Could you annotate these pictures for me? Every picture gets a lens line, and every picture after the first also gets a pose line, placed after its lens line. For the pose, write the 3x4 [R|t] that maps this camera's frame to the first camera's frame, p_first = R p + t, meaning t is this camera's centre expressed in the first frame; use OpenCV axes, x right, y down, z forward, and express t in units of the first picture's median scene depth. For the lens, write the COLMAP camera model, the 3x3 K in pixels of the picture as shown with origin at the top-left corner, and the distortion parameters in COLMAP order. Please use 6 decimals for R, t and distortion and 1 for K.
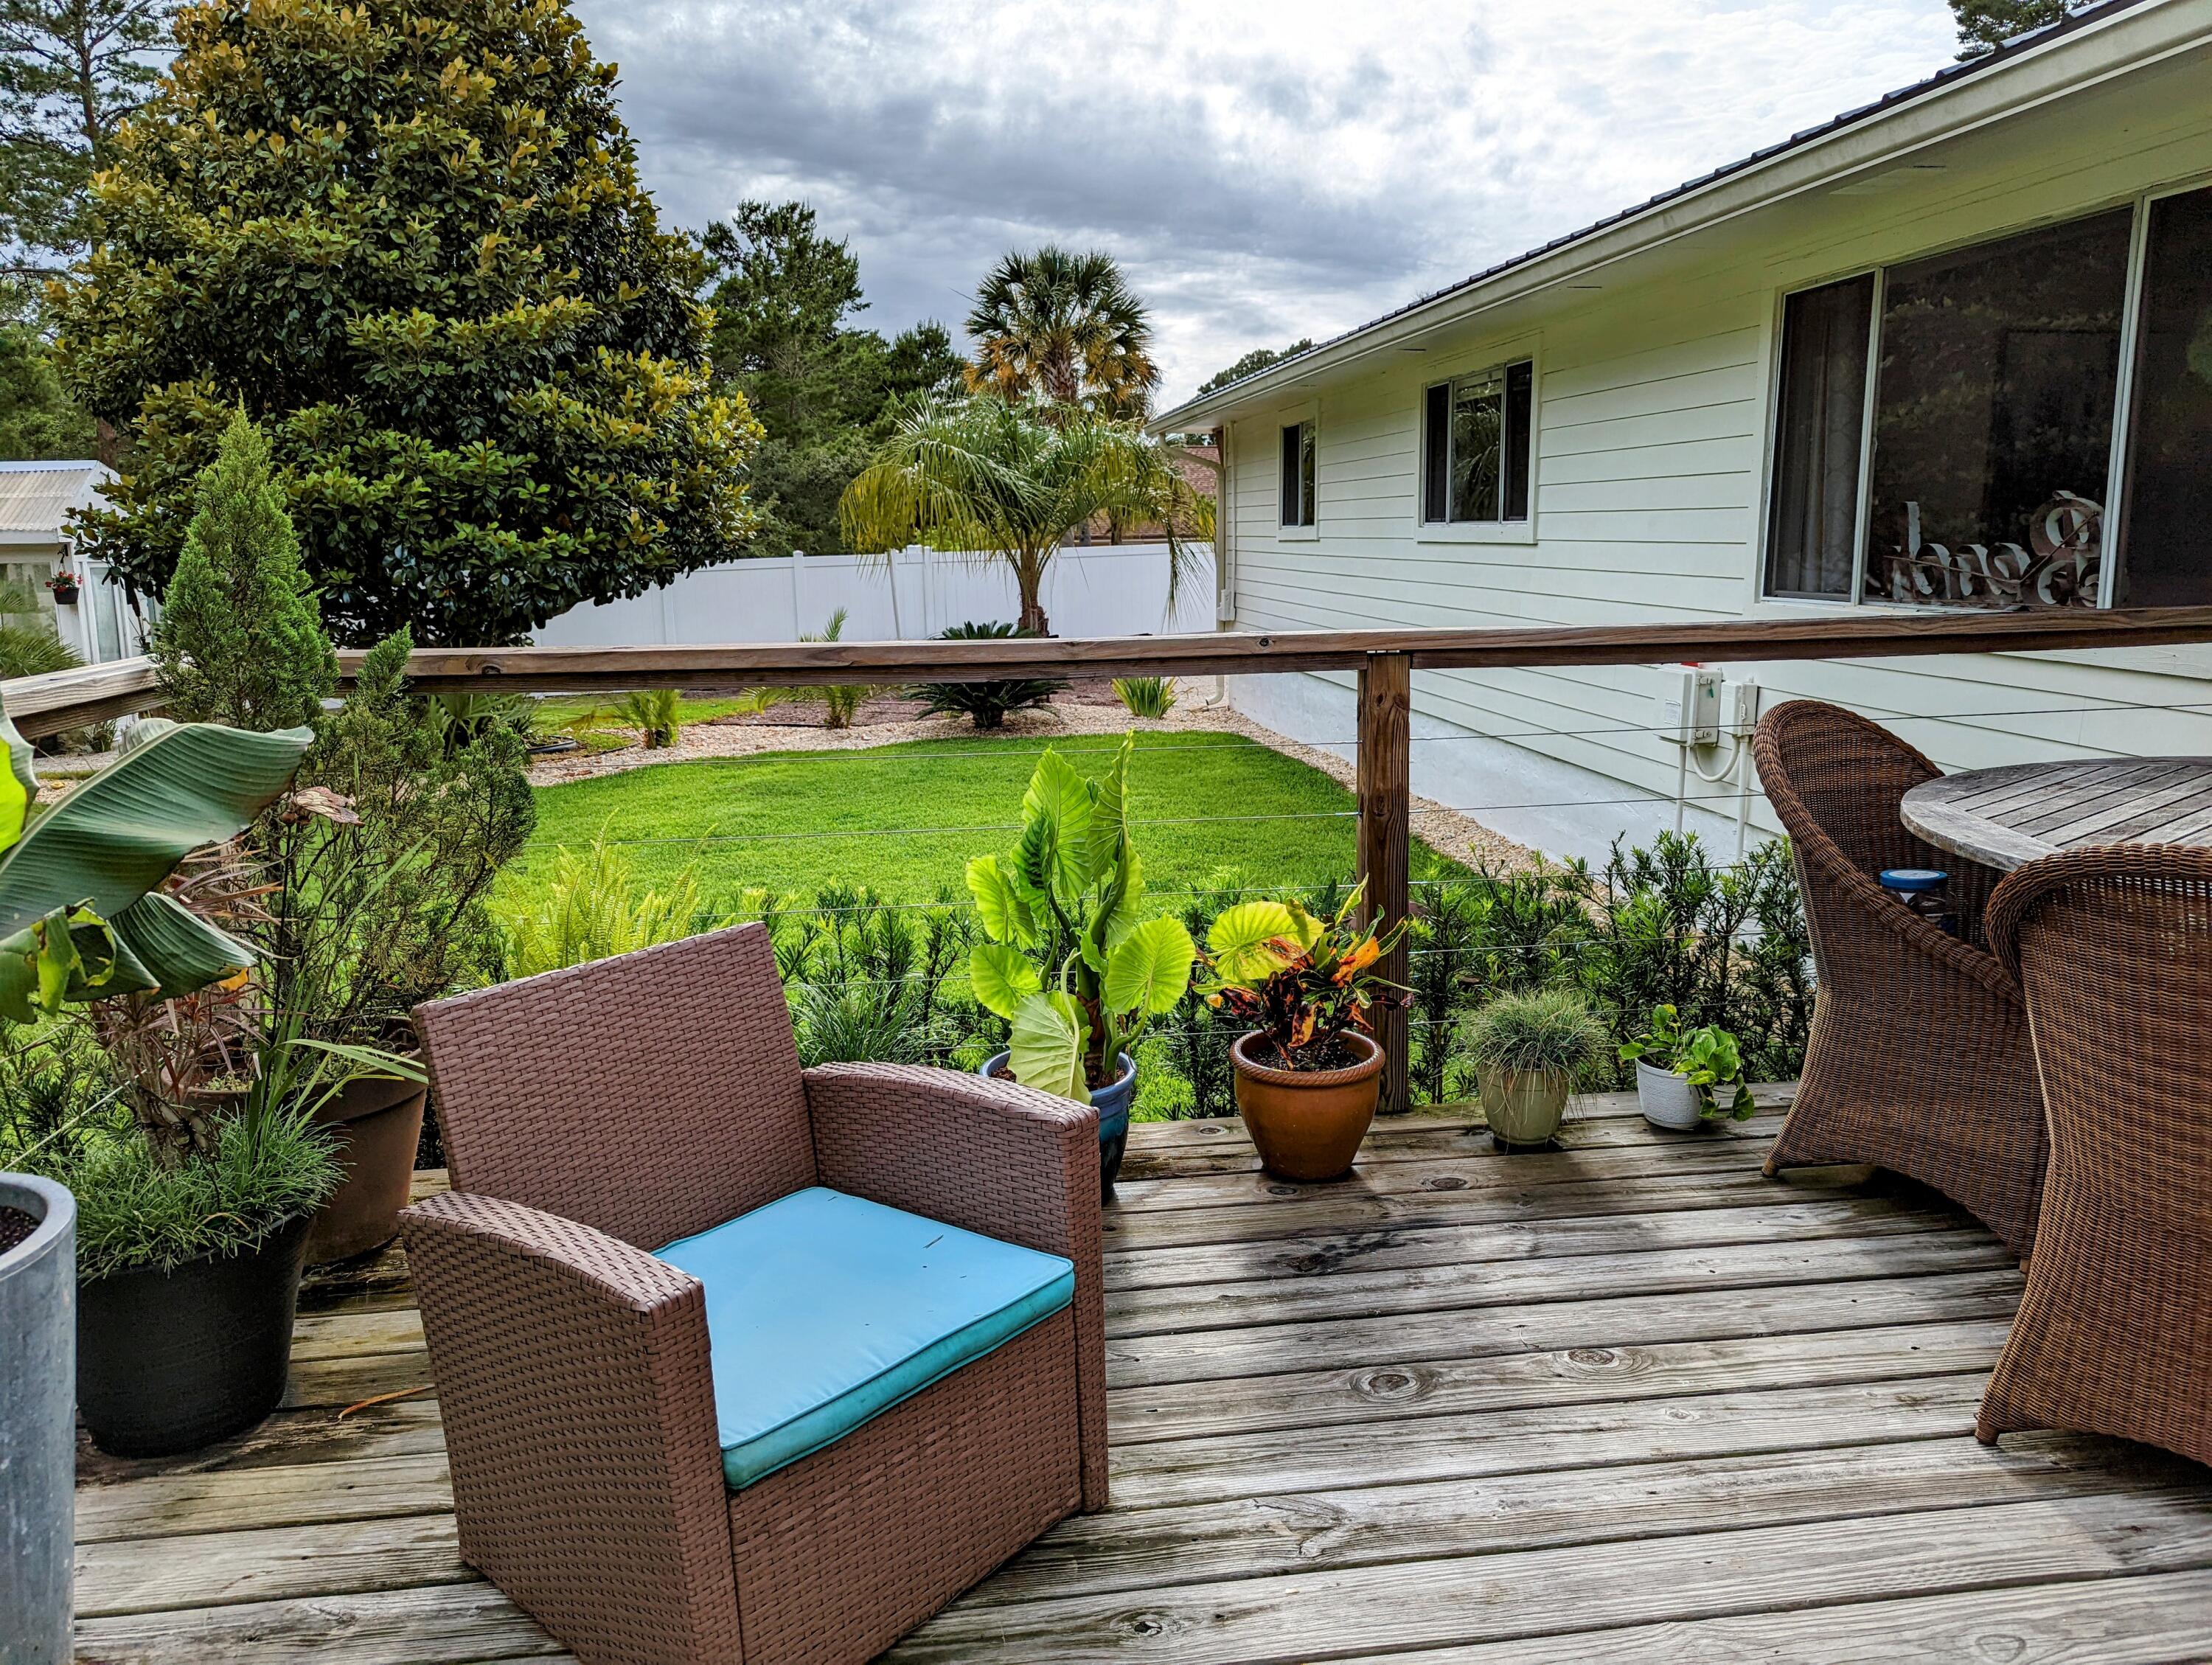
lens RADIAL K [[1559.9, 0, 1101.6], [0, 1559.9, 815.1], [0, 0, 1]] dist [0.065104, -0.059737]
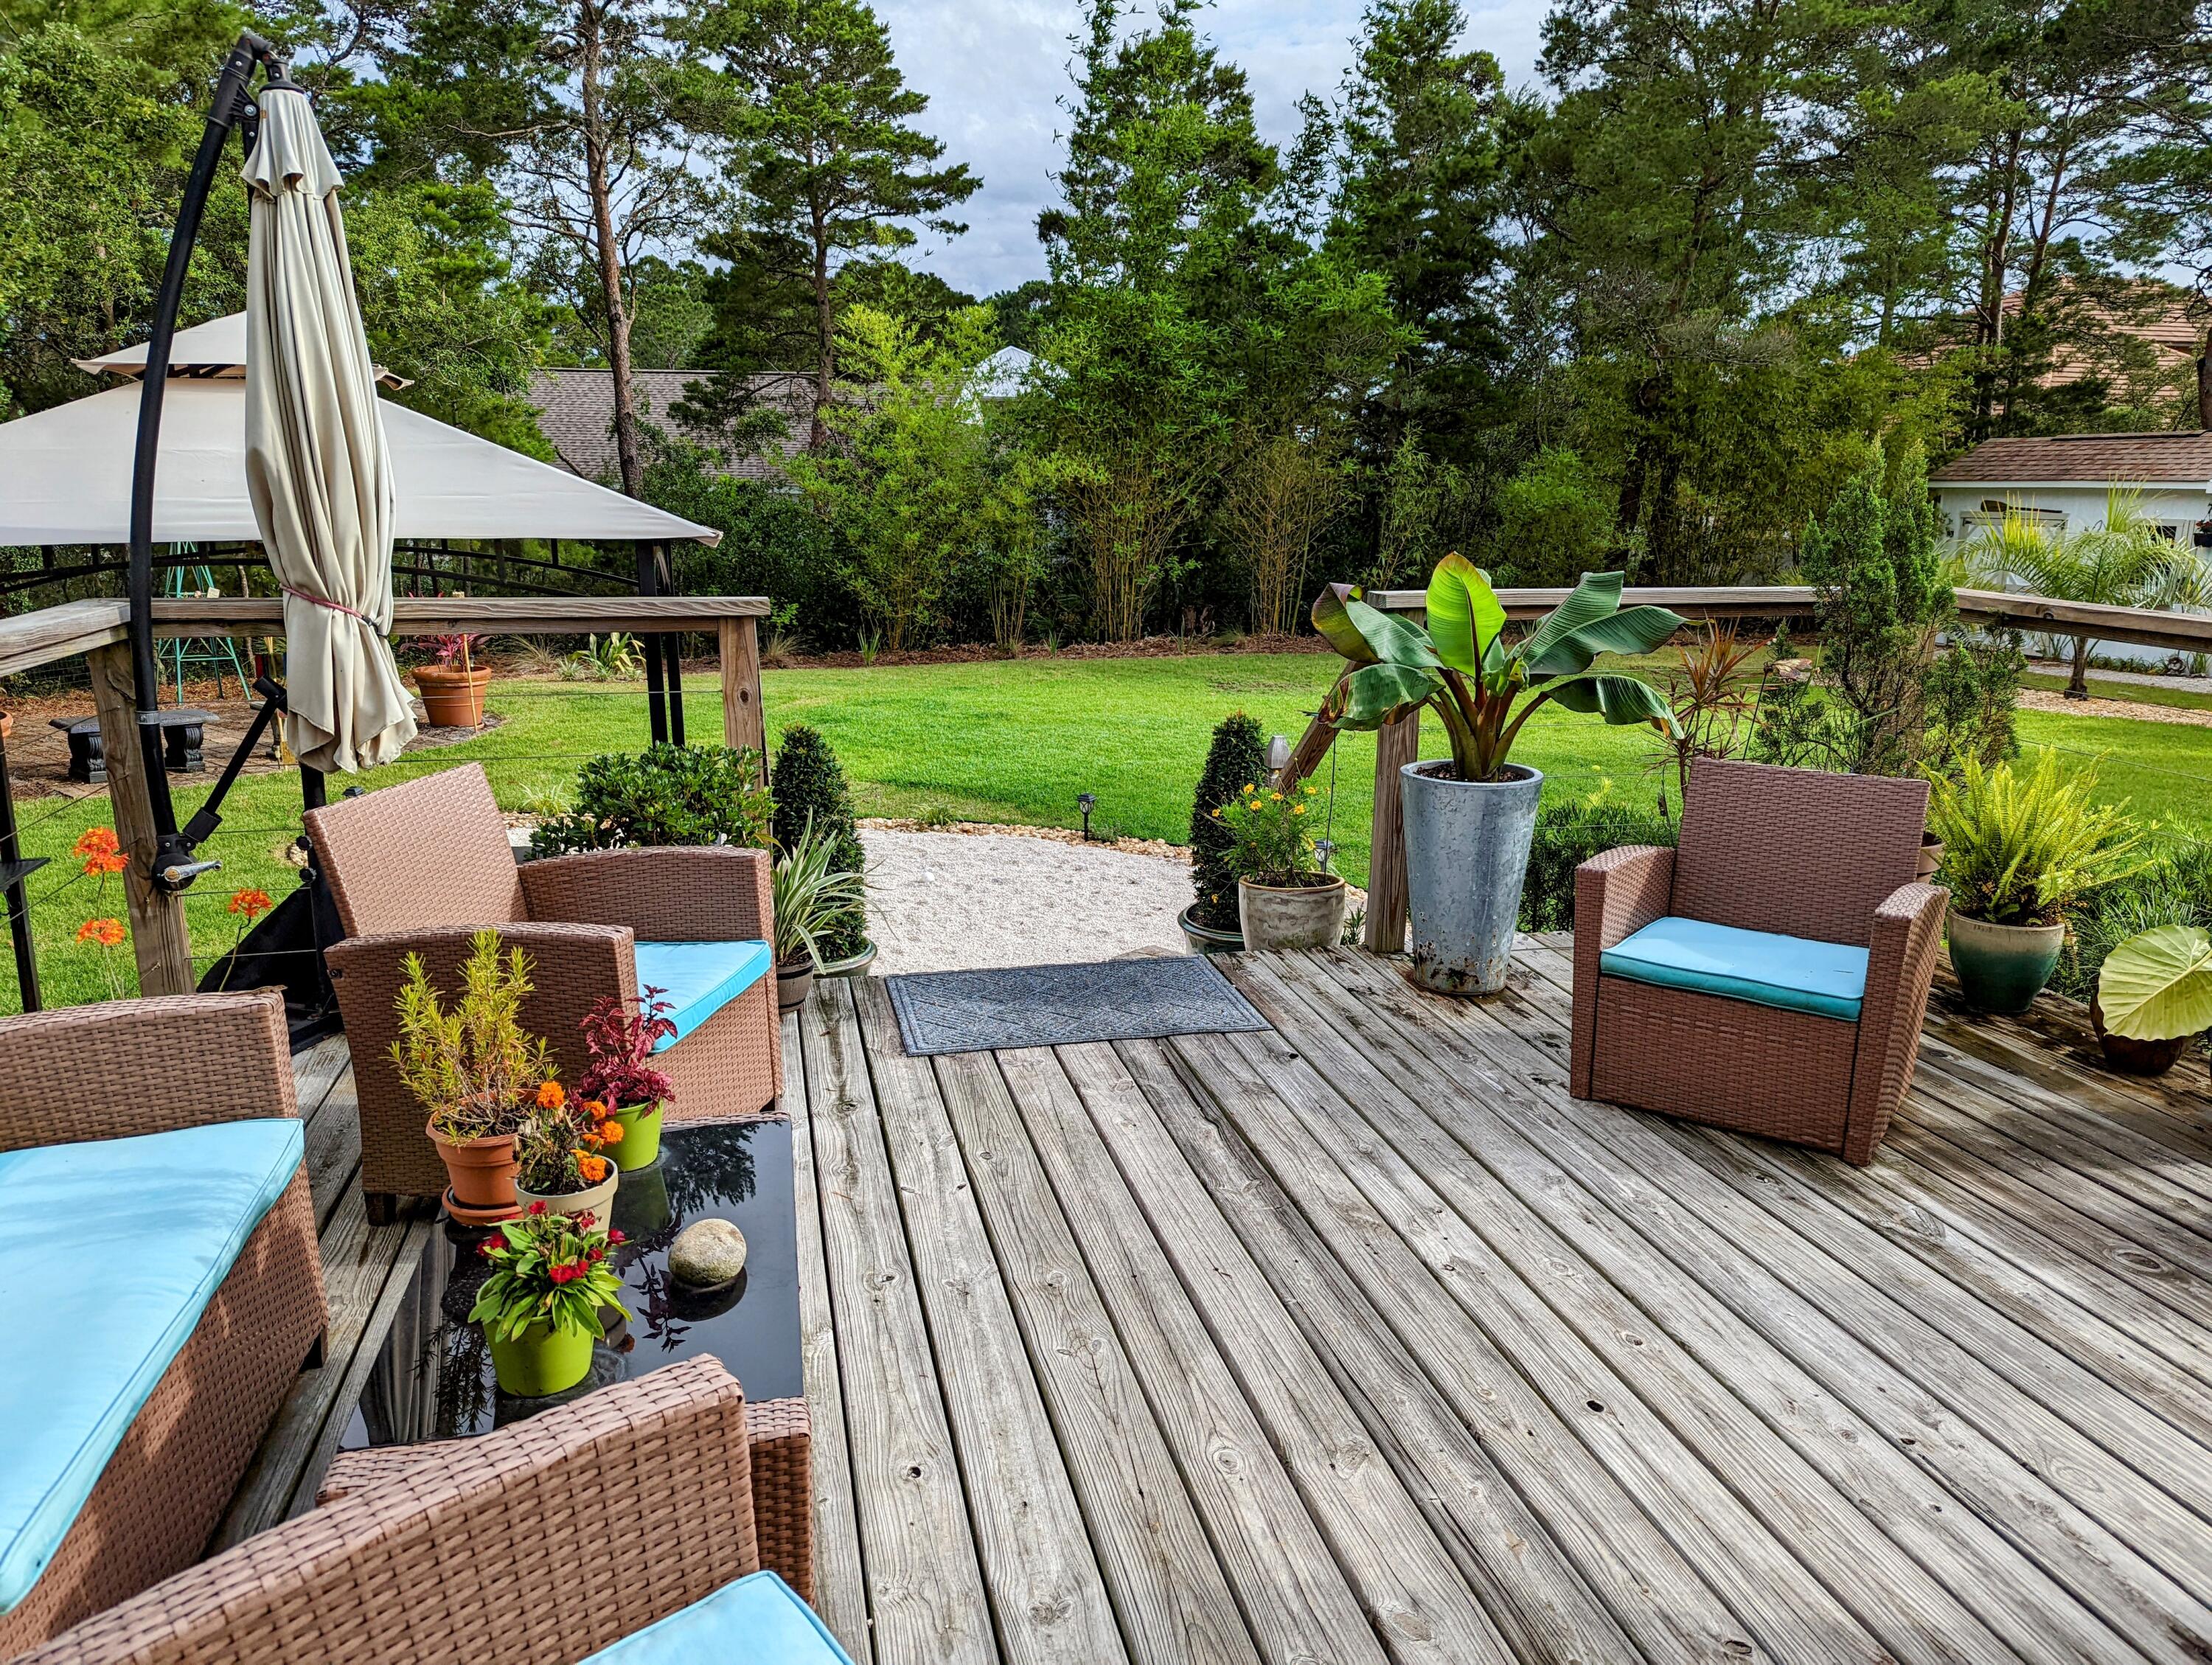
lens RADIAL K [[1559.9, 0, 1106.8], [0, 1559.9, 815.2], [0, 0, 1]] dist [0.065104, -0.059737]
pose [[0.111207, 0.232005, -0.966337, 0.215361], [-0.197682, 0.958101, 0.207279, -0.010721], [0.973938, 0.167976, 0.152411, -0.001503]]
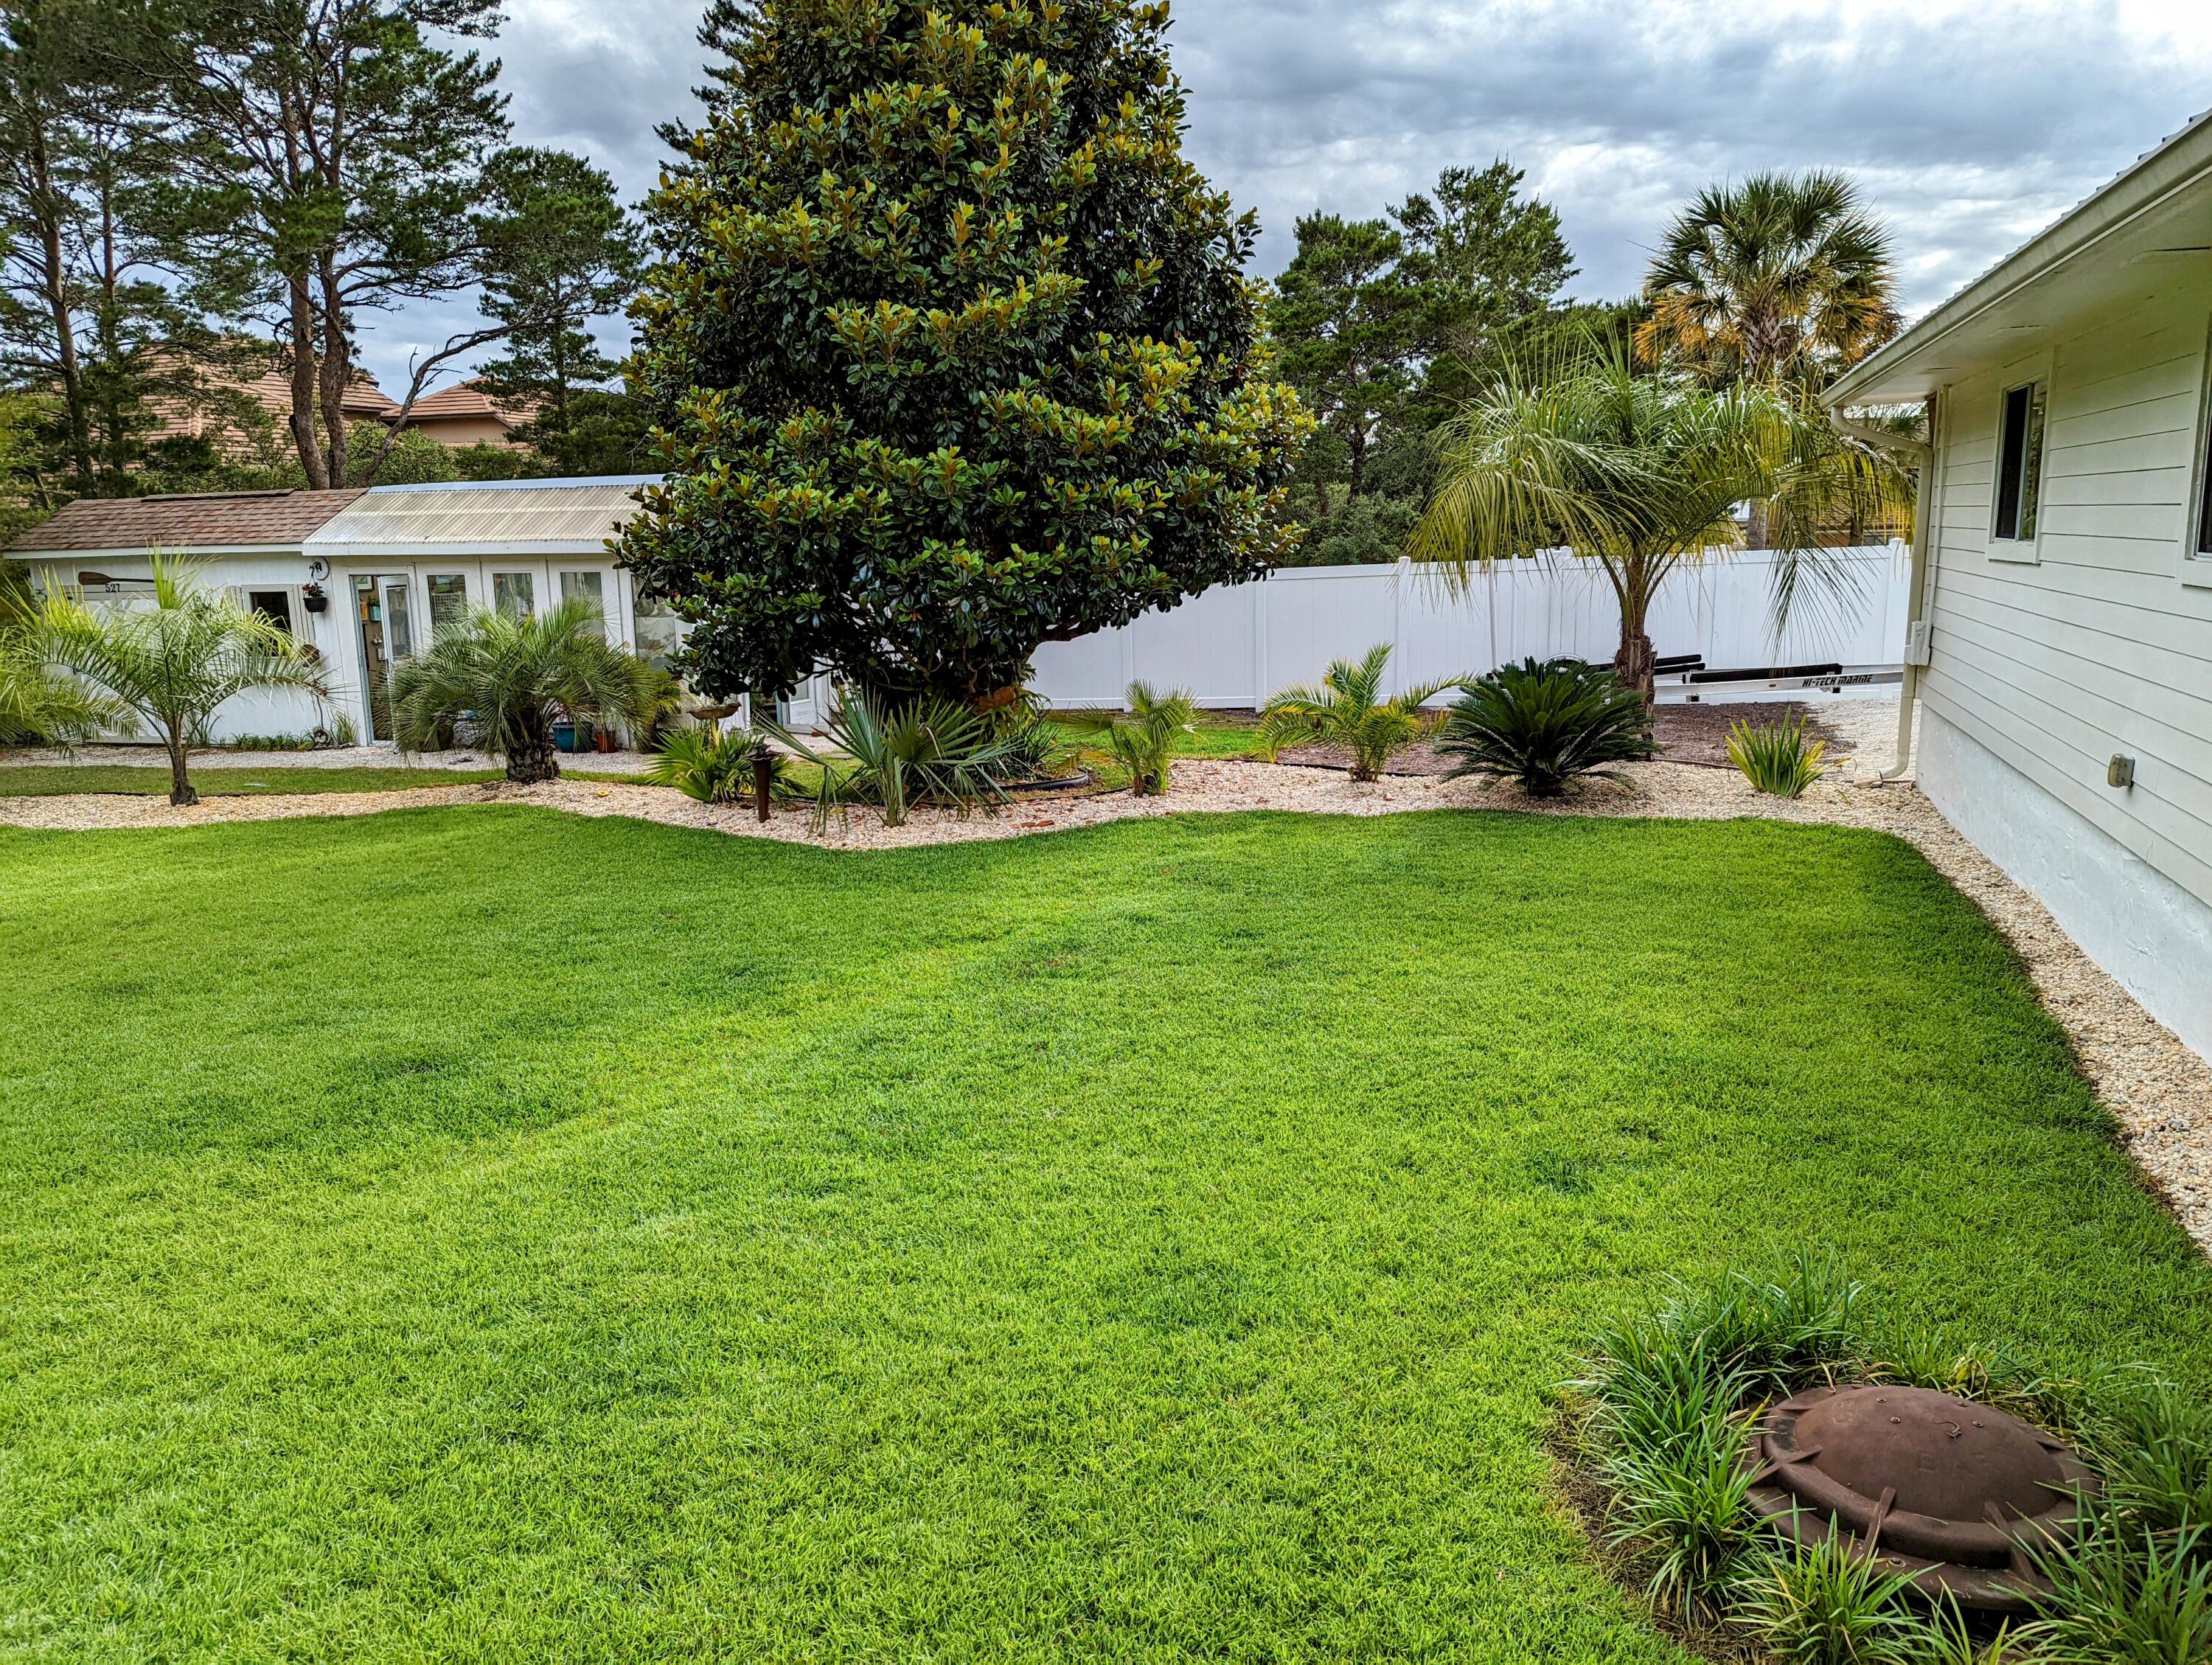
lens RADIAL K [[1559.9, 0, 1120.0], [0, 1559.9, 810.0], [0, 0, 1]] dist [0.065104, -0.059737]
pose [[0.898668, 0.077843, -0.431667, 0.086086], [-0.074843, 0.996907, 0.023961, -0.060440], [0.432197, 0.010774, 0.901715, 0.240855]]
